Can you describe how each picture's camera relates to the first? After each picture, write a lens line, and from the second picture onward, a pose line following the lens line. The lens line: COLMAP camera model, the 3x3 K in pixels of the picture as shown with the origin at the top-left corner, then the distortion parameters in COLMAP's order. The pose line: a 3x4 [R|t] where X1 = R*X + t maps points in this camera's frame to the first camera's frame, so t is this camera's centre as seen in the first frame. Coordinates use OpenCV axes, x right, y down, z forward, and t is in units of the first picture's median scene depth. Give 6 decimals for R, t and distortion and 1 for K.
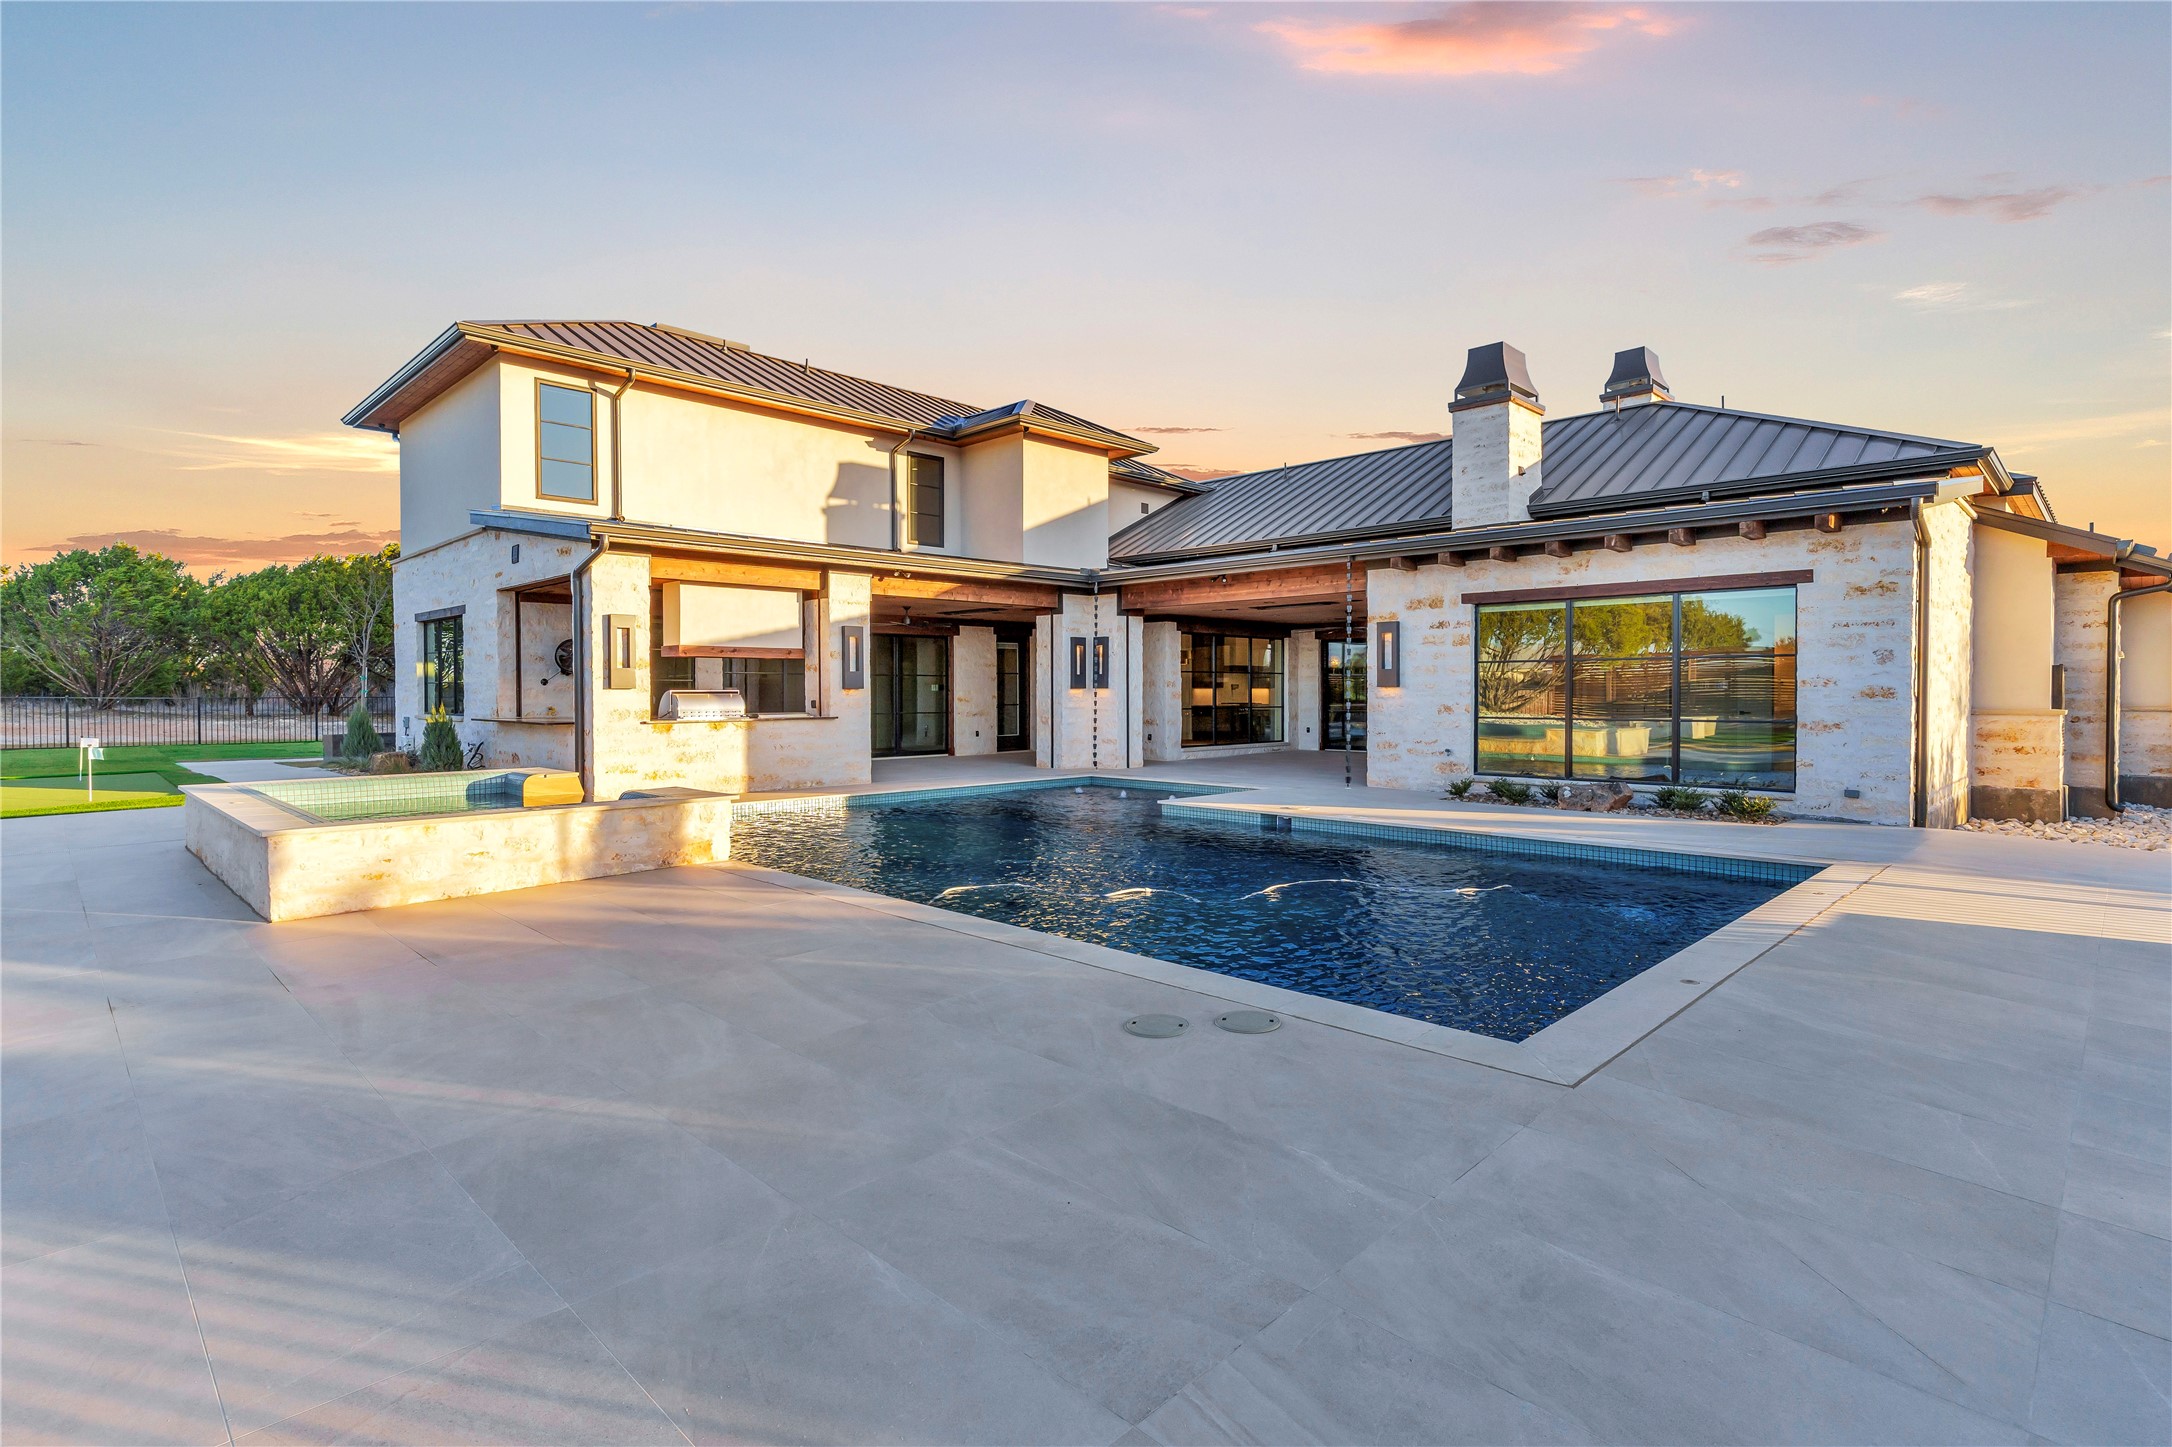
lens RADIAL K [[1051.1, 0, 1088.8], [0, 1051.1, 714.8], [0, 0, 1]] dist [0.001610, 0.000300]
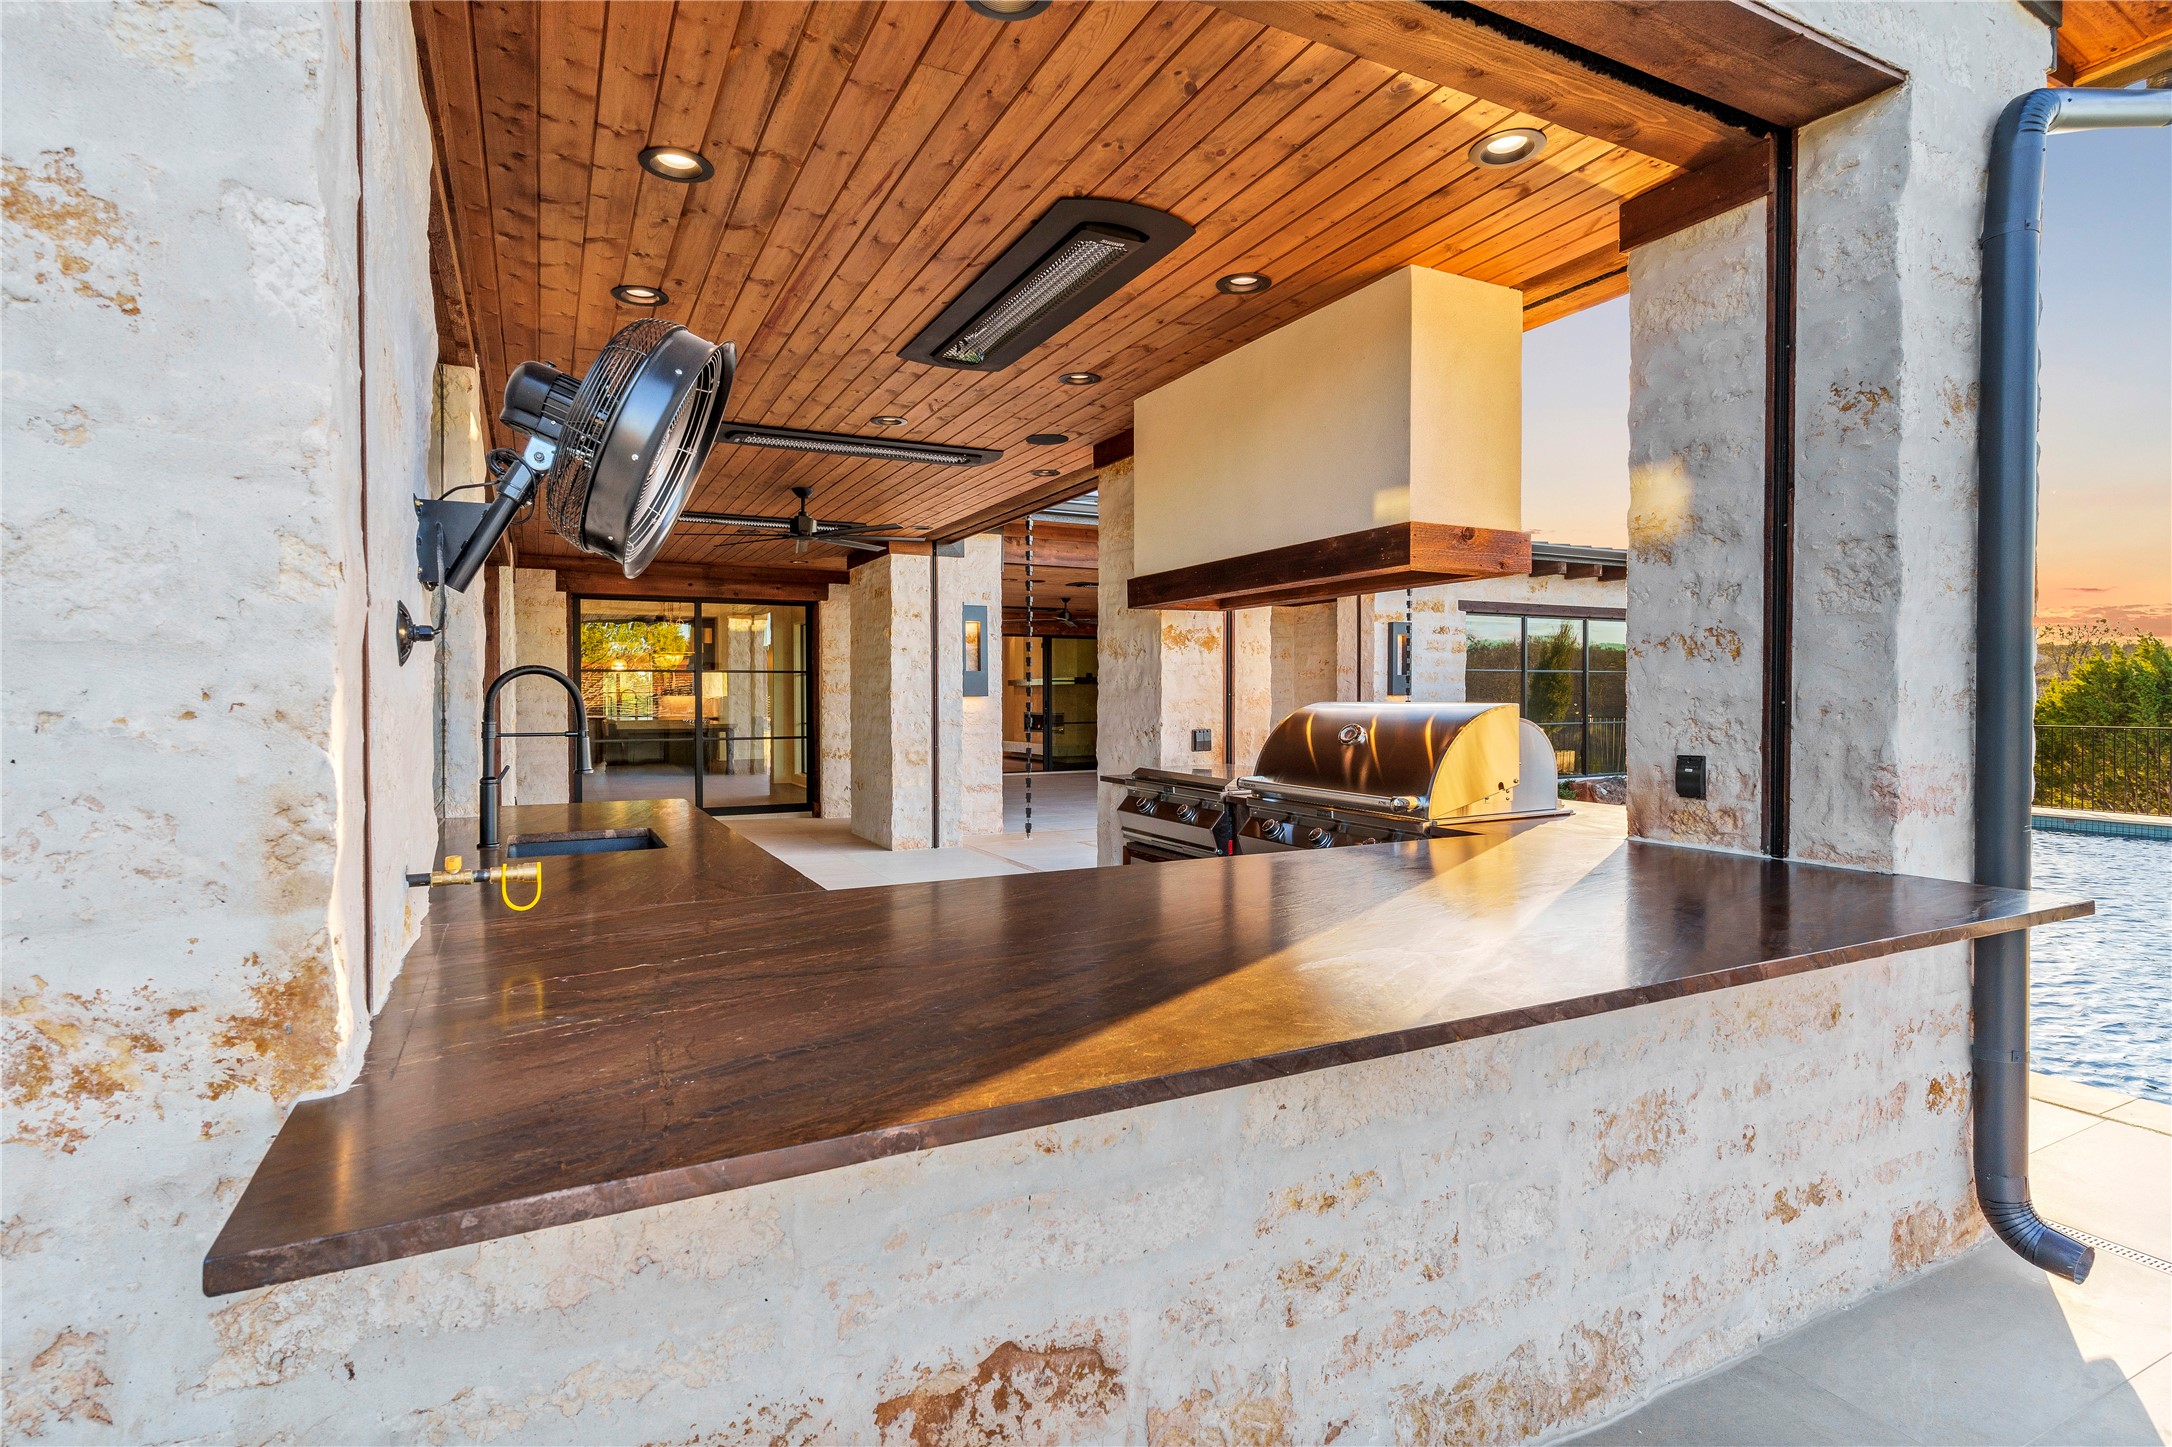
lens RADIAL K [[1051.1, 0, 1088.8], [0, 1051.1, 714.8], [0, 0, 1]] dist [0.001610, 0.000300]
pose [[0.306453, -0.017593, 0.951723, -0.662216], [0.023466, 0.999665, 0.010923, -0.025510], [-0.951597, 0.018986, 0.306763, 0.984044]]
